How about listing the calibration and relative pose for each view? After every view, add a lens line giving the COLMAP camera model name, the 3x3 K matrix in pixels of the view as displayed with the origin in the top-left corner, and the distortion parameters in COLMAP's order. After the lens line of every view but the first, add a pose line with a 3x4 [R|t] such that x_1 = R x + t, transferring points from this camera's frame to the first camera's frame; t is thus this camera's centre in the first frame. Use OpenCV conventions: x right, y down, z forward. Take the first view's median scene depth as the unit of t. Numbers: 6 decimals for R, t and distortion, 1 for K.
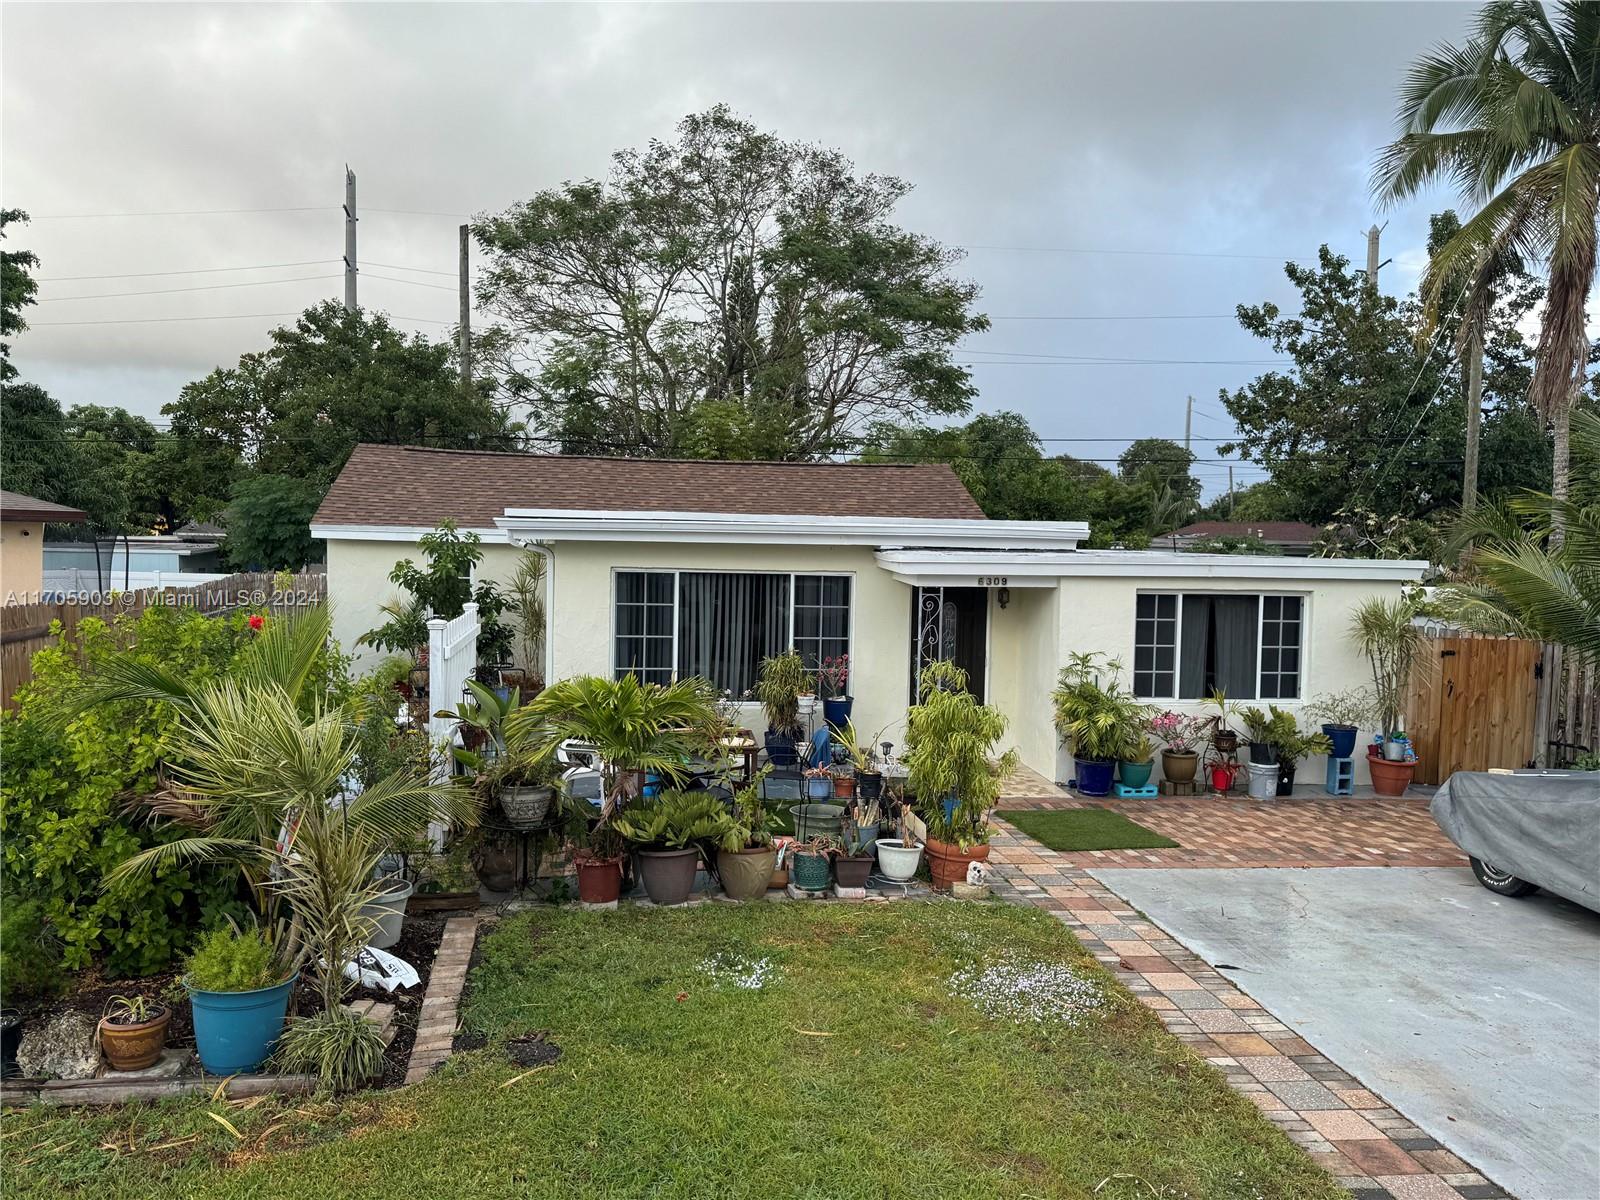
lens RADIAL K [[1223.1, 0, 800.0], [0, 1223.1, 600.0], [0, 0, 1]] dist [0.142977, -0.215864]
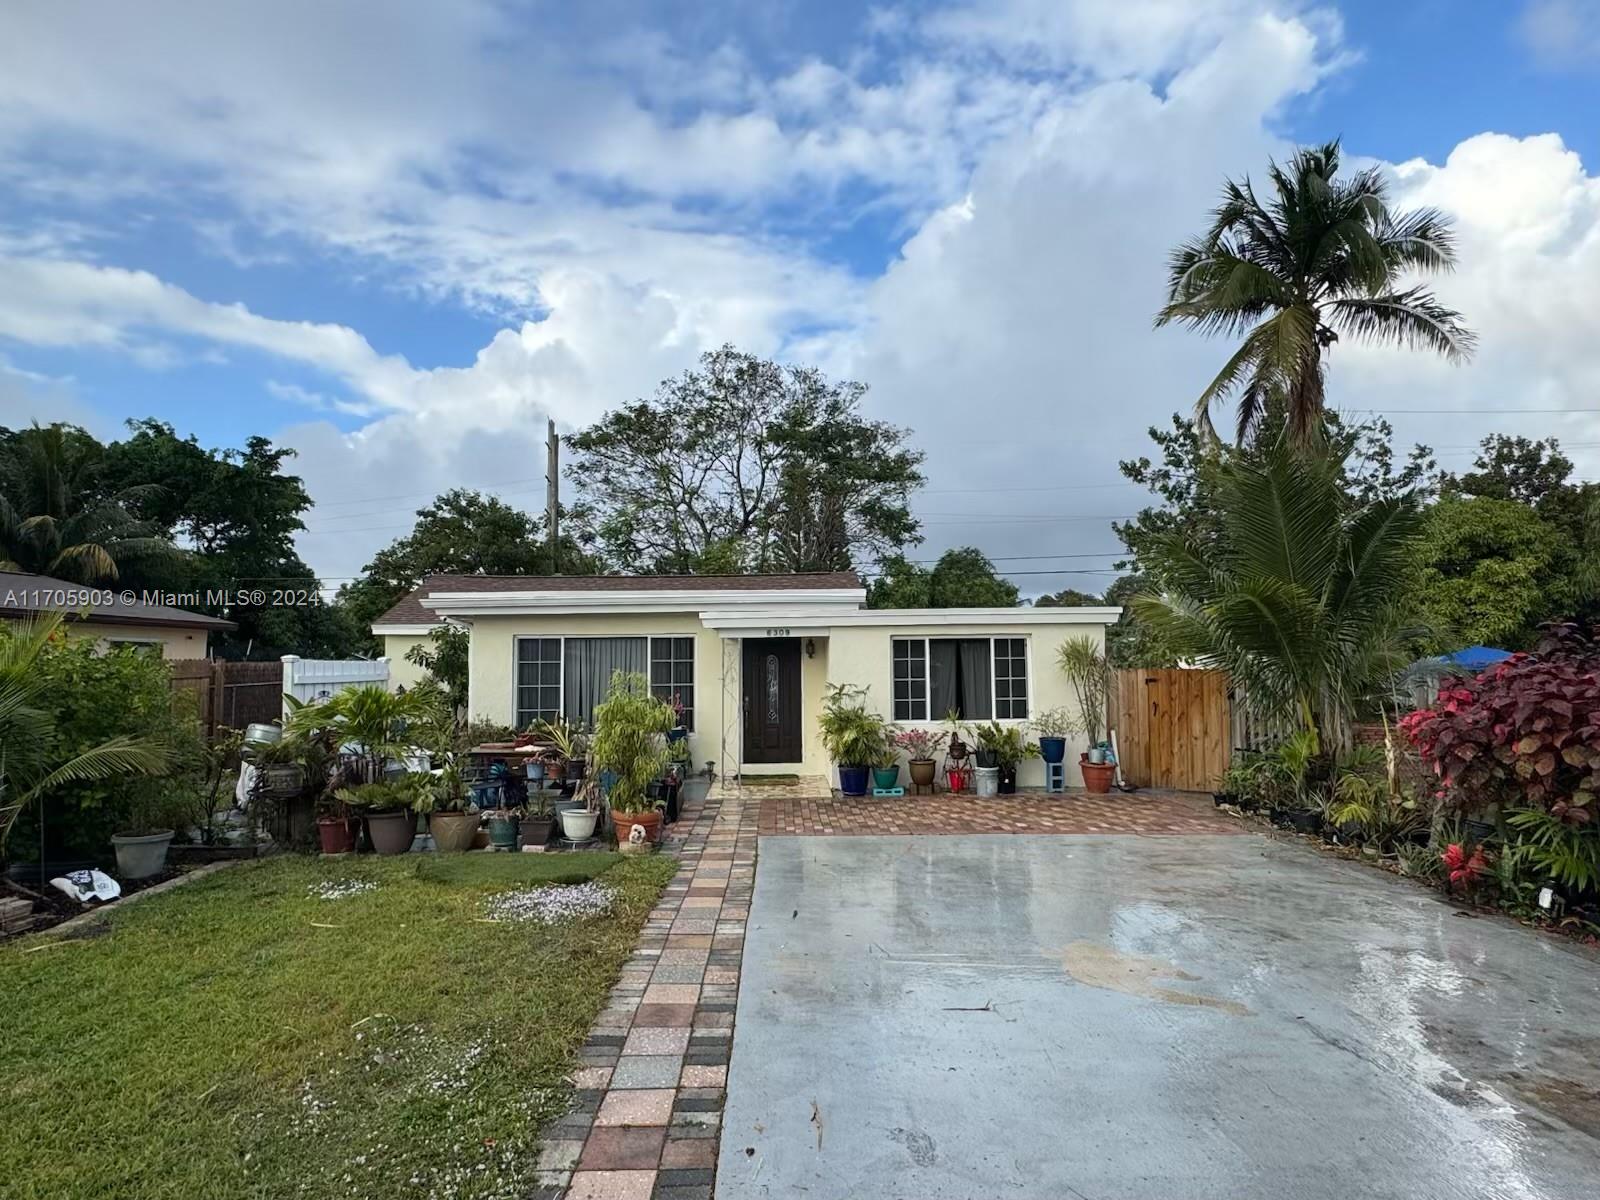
lens RADIAL K [[888.0, 0, 798.6], [0, 888.0, 606.4], [0, 0, 1]] dist [-0.002852, 0.029392]
pose [[0.992330, -0.038920, -0.117330, 0.275853], [0.024782, 0.992509, -0.119631, 0.067166], [0.121107, 0.115806, 0.985861, 0.062640]]
